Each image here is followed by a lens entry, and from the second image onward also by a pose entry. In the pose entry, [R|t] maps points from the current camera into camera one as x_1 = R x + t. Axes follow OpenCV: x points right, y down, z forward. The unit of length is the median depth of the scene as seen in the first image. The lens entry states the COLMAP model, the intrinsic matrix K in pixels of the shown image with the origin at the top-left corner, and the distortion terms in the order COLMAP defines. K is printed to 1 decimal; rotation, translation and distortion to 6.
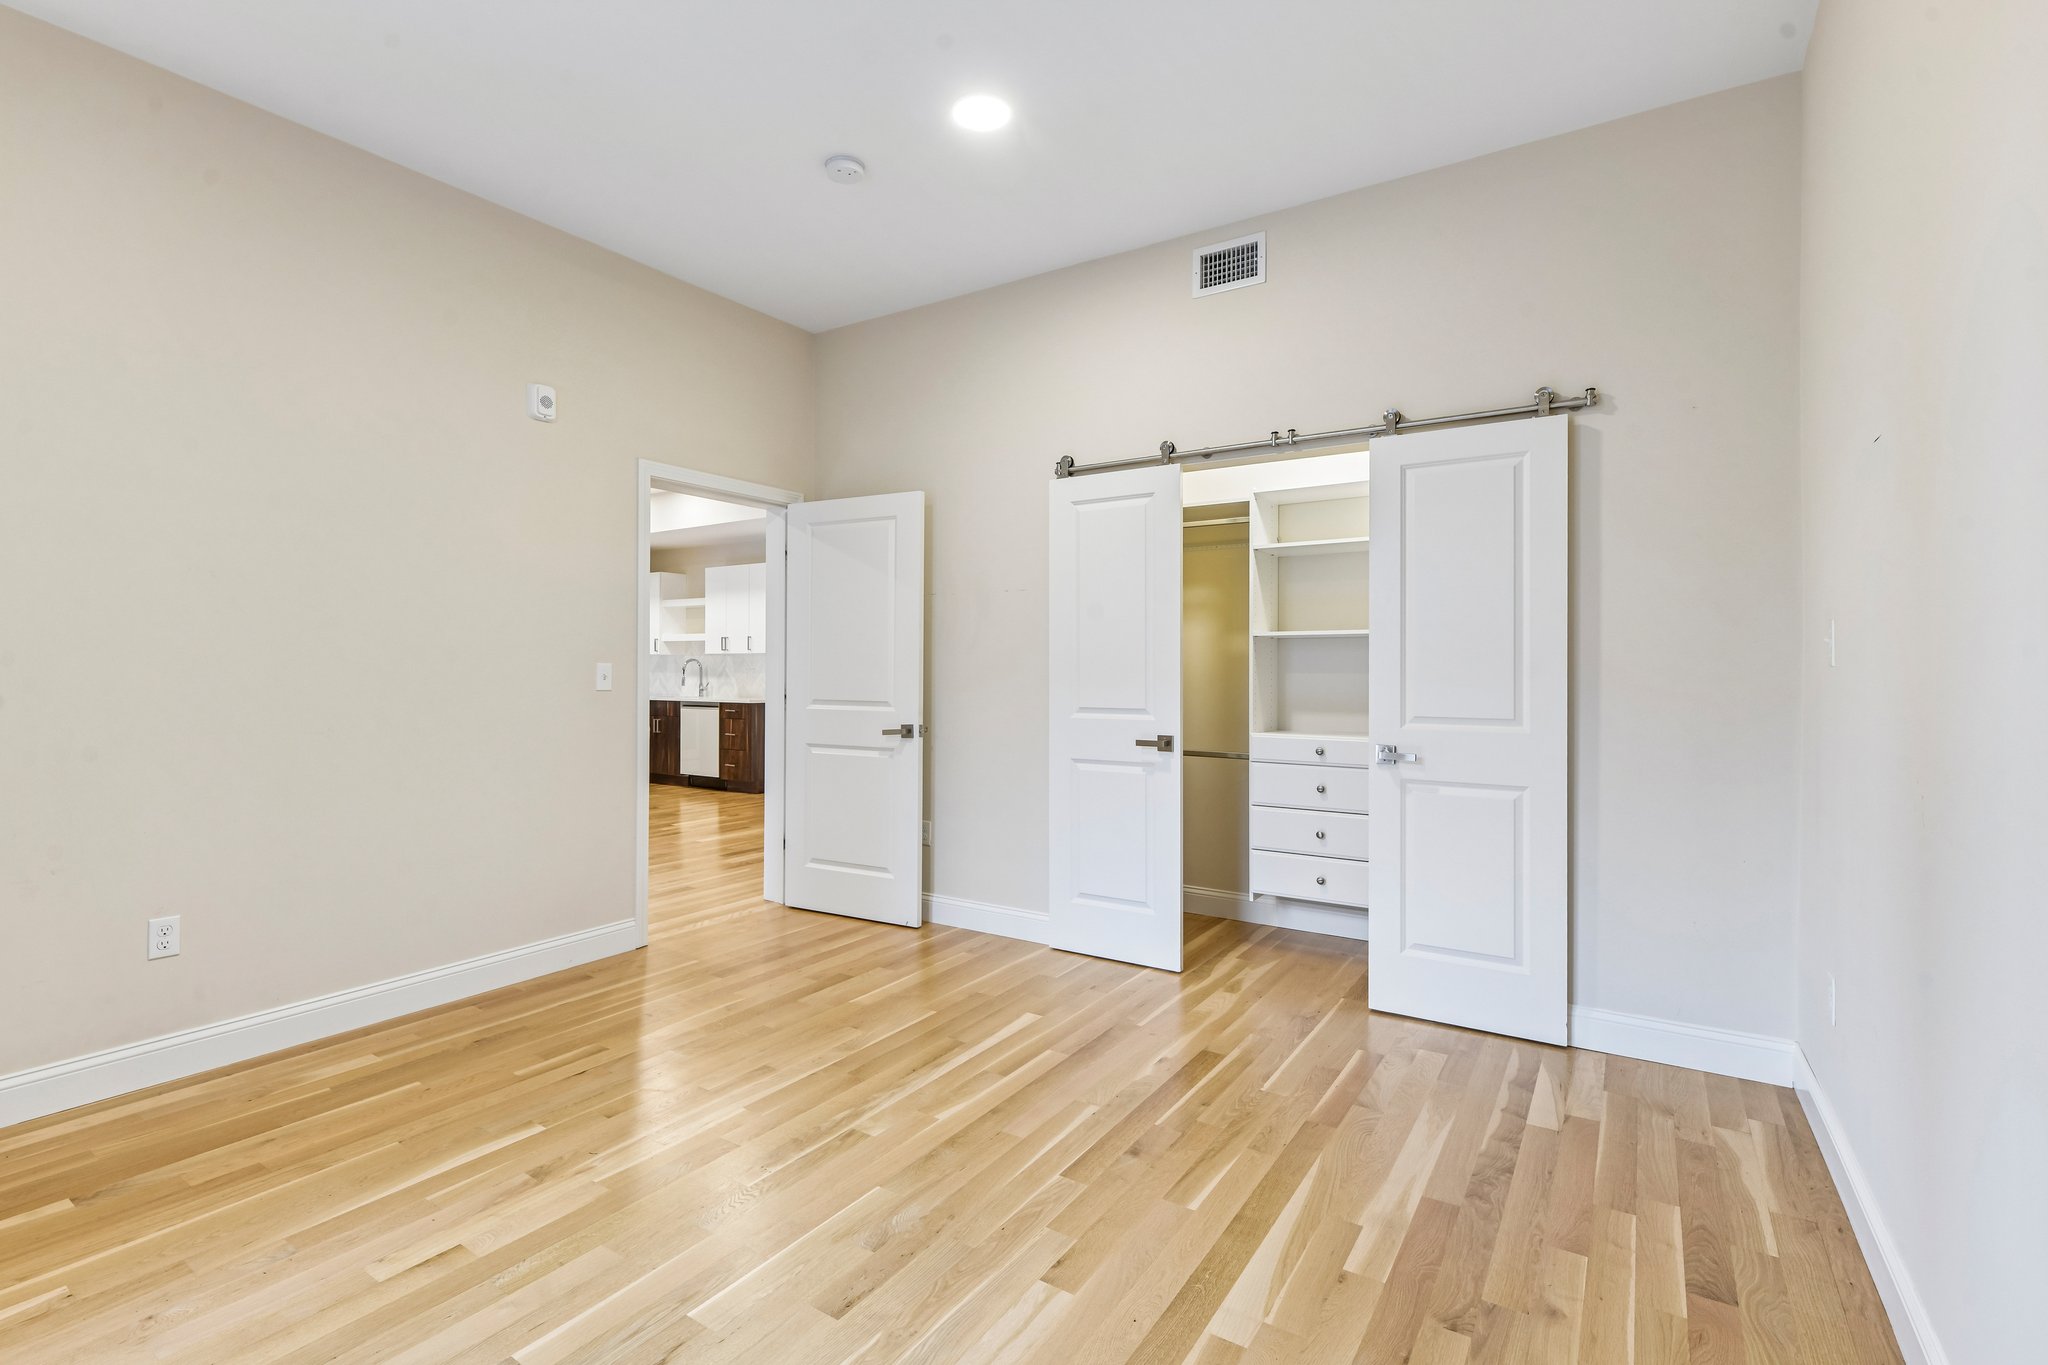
lens RADIAL K [[925.1, 0, 1015.6], [0, 925.1, 685.8], [0, 0, 1]] dist [0.003377, -0.003690]
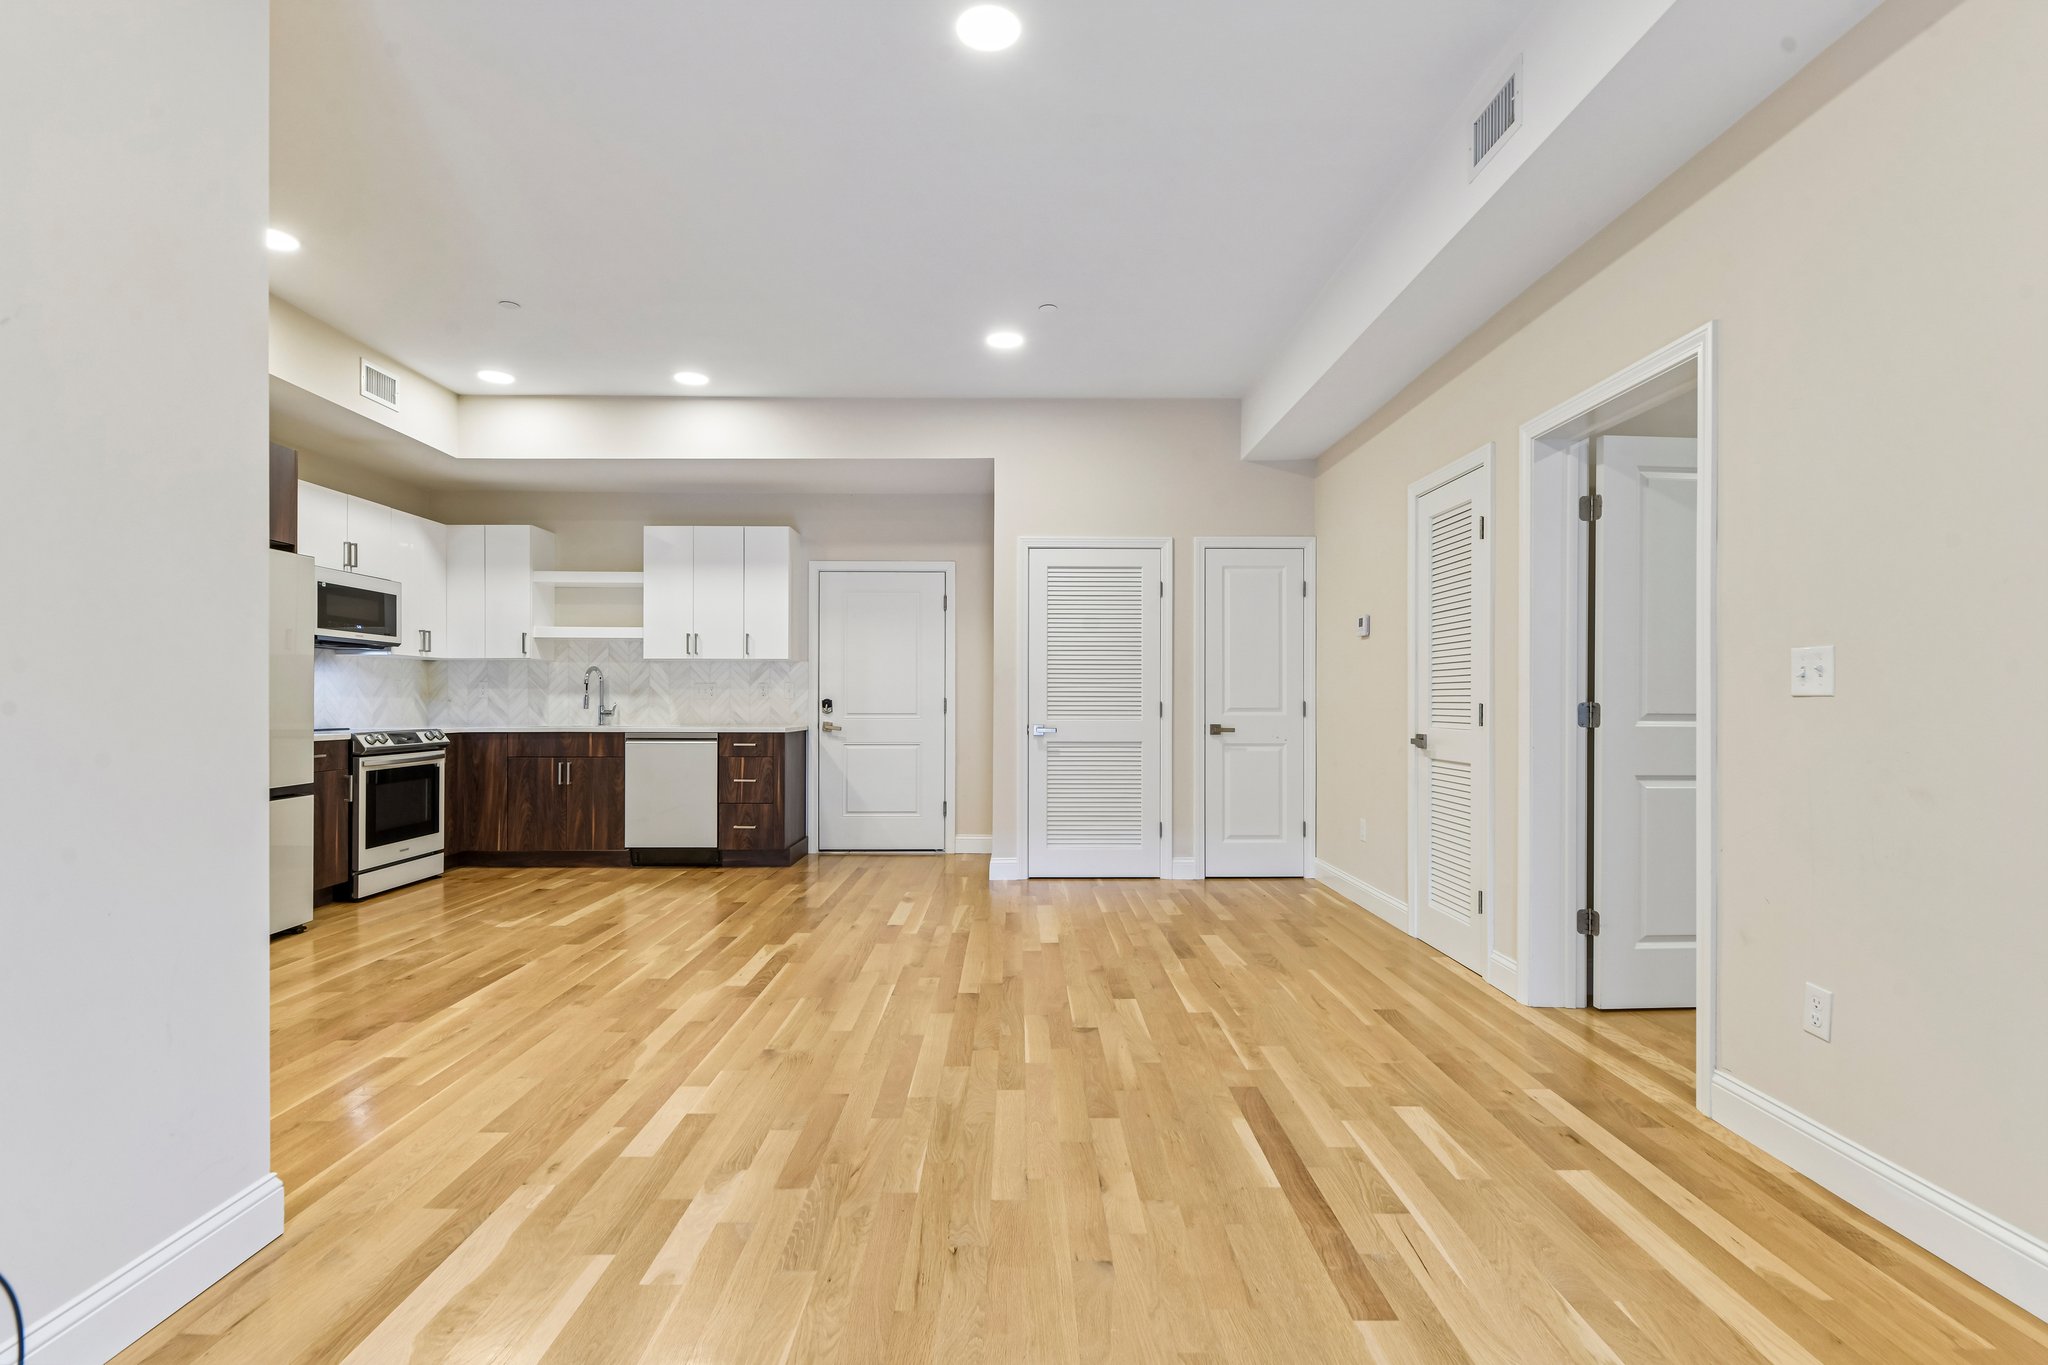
lens RADIAL K [[936.2, 0, 1016.2], [0, 936.2, 695.8], [0, 0, 1]] dist [0.011173, -0.004853]
pose [[0.831008, 0.003684, 0.556248, -0.497442], [0.007056, 0.999828, -0.017163, 0.004575], [-0.556216, 0.018188, 0.830839, 0.318922]]
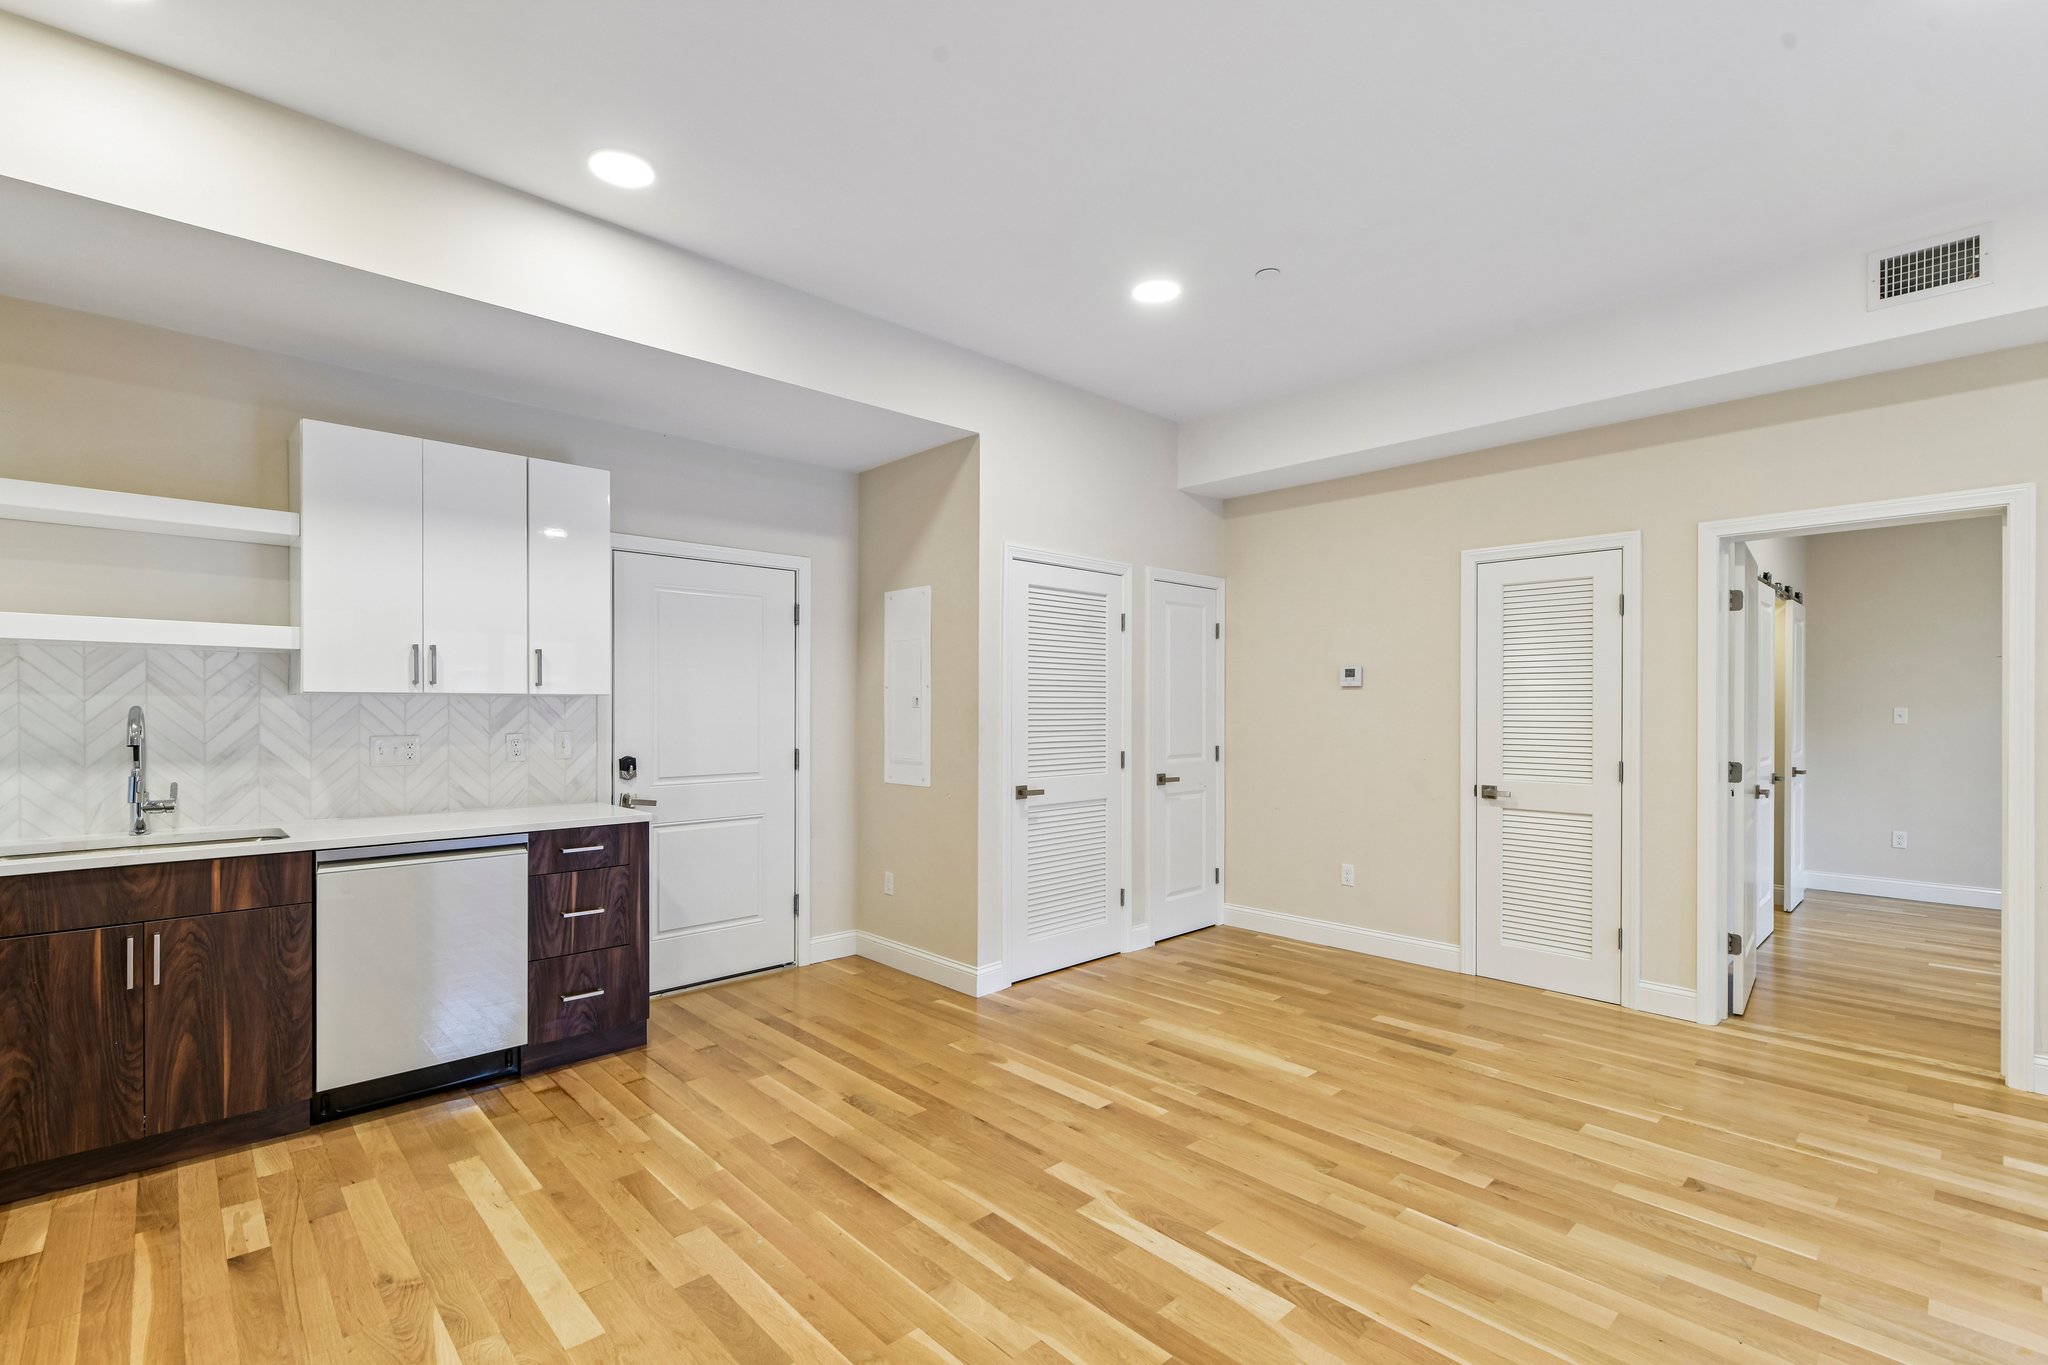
lens RADIAL K [[915.2, 0, 1017.8], [0, 915.2, 708.7], [0, 0, 1]] dist [0.000544, -0.000270]
pose [[0.228973, -0.002319, 0.973430, -0.599713], [0.014199, 0.999899, -0.000958, -0.025766], [-0.973329, 0.014041, 0.228983, 0.711278]]
